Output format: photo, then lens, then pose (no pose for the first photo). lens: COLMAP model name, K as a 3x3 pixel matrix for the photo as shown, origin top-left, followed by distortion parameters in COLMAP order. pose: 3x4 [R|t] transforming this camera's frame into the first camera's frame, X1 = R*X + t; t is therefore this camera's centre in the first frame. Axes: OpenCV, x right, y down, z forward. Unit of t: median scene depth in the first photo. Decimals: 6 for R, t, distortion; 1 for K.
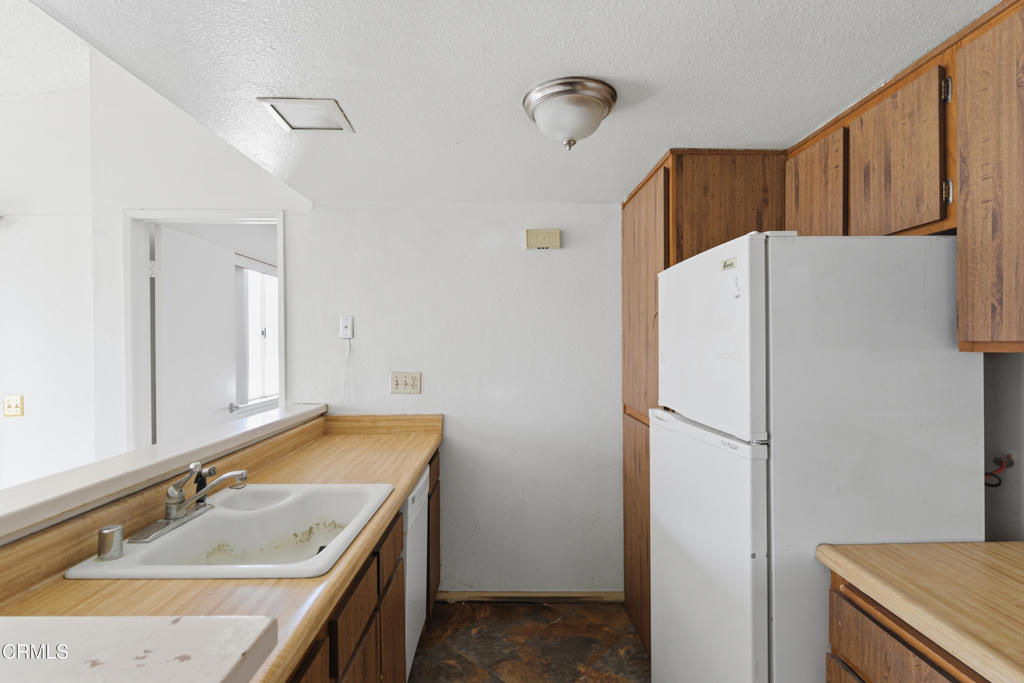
lens RADIAL K [[473.8, 0, 515.5], [0, 473.8, 337.7], [0, 0, 1]] dist [-0.002013, -0.000294]
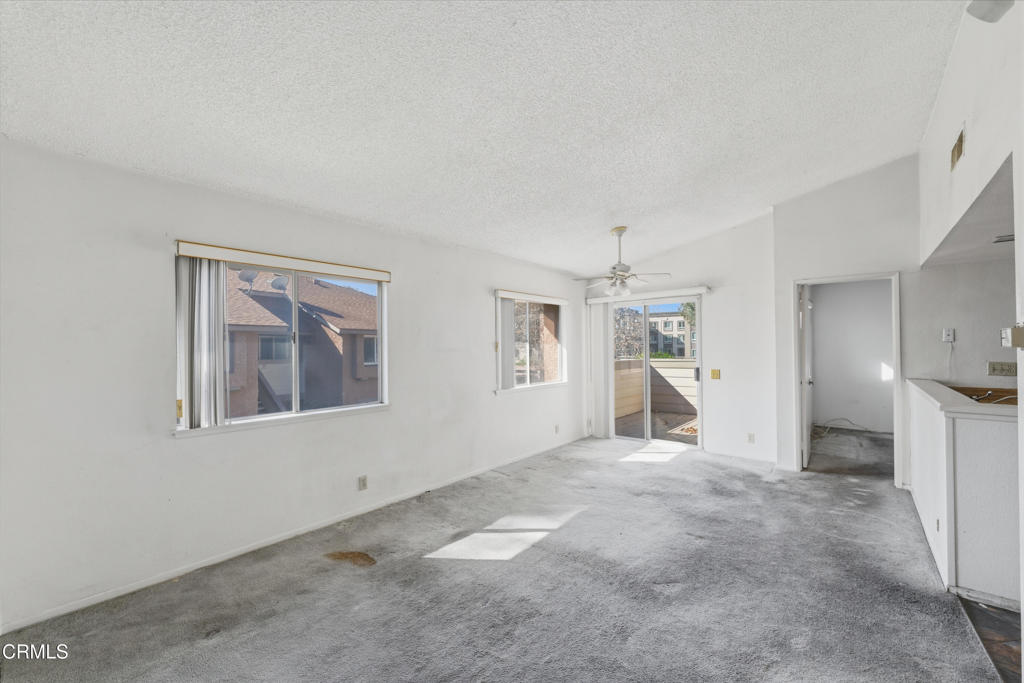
lens RADIAL K [[412.4, 0, 512.1], [0, 412.4, 345.0], [0, 0, 1]] dist [-0.002005, 0.000889]
pose [[0.757019, -0.002843, -0.653386, -0.806979], [0.007355, 0.999964, 0.004171, -0.006512], [0.653351, -0.007964, 0.757013, -1.616706]]
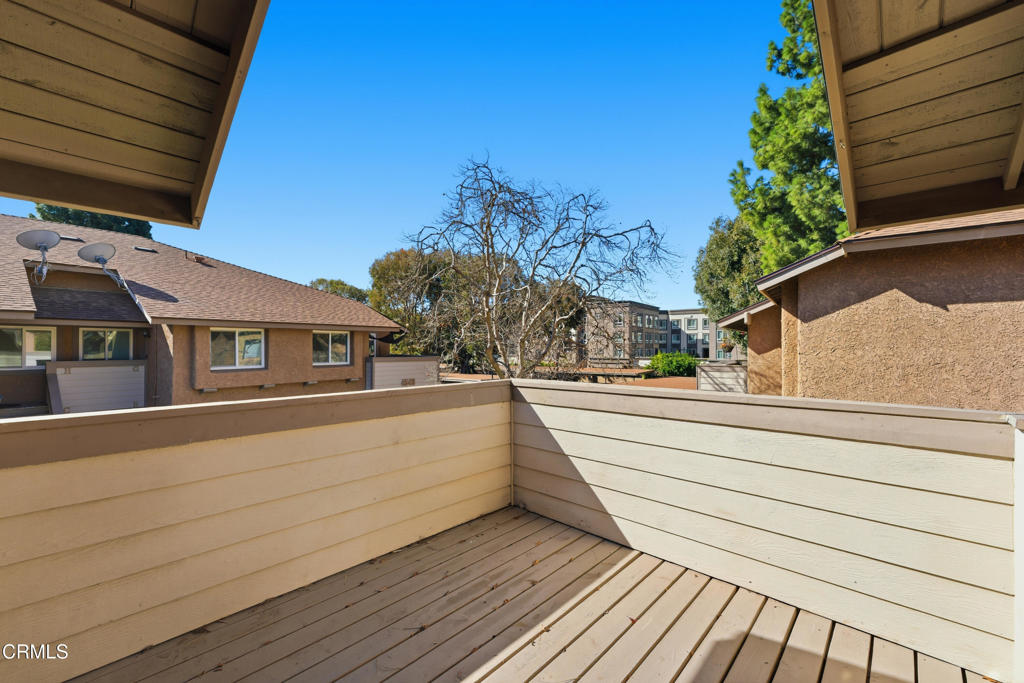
lens RADIAL K [[412.4, 0, 512.8], [0, 412.4, 340.4], [0, 0, 1]] dist [-0.002005, 0.000889]
pose [[0.716606, -0.001951, -0.697476, -1.436920], [-0.000958, 0.999992, -0.003781, 0.008144], [0.697478, 0.003378, 0.716598, 1.785388]]
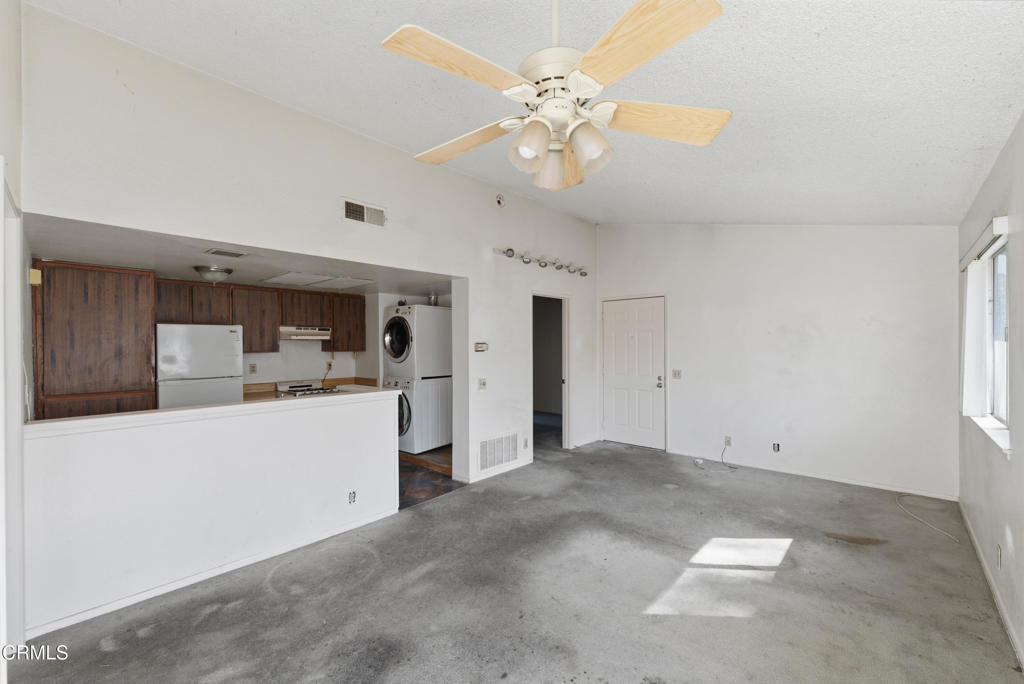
lens RADIAL K [[412.4, 0, 518.2], [0, 412.4, 347.8], [0, 0, 1]] dist [-0.002005, 0.000889]
pose [[-0.736079, 0.008036, 0.676848, -2.380306], [0.008211, 0.999962, -0.002942, 0.002469], [-0.676846, 0.003392, -0.736117, 1.296015]]
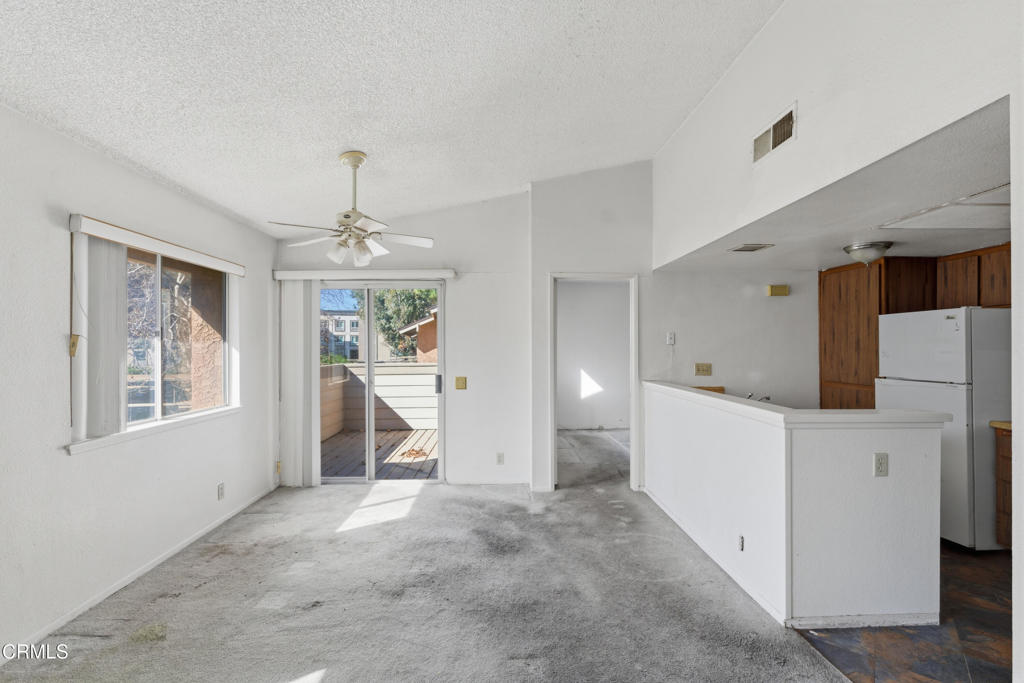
lens RADIAL K [[446.0, 0, 511.8], [0, 446.0, 345.2], [0, 0, 1]] dist [-0.006124, 0.000921]
pose [[0.999681, 0.006043, 0.024507, -1.403192], [-0.006067, 0.999981, 0.000931, 0.008295], [-0.024501, -0.001079, 0.999699, -0.960997]]
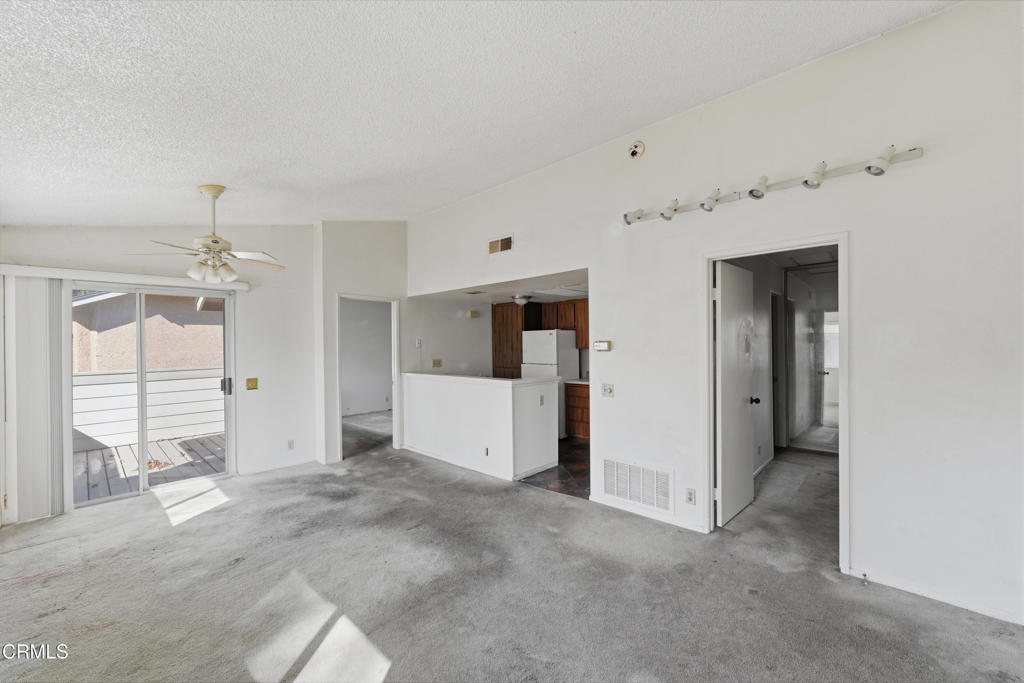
lens RADIAL K [[412.4, 0, 511.1], [0, 412.4, 344.2], [0, 0, 1]] dist [-0.002005, 0.000889]
pose [[0.696392, -0.000614, 0.717661, -2.348035], [0.002638, 0.999995, -0.001705, -0.016074], [-0.717657, 0.003081, 0.696390, -1.431871]]
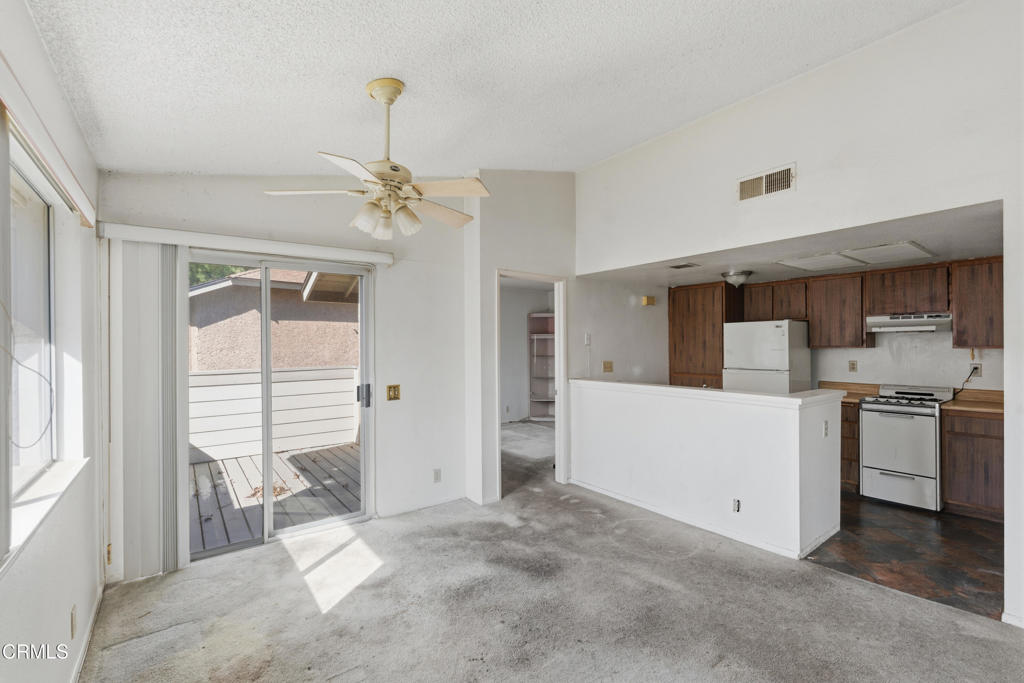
lens RADIAL K [[446.0, 0, 509.2], [0, 446.0, 343.9], [0, 0, 1]] dist [-0.006124, 0.000921]
pose [[0.804749, 0.004173, 0.593601, -2.415873], [-0.003242, 0.999991, -0.002635, 0.004508], [-0.593607, 0.000196, 0.804755, -0.434545]]
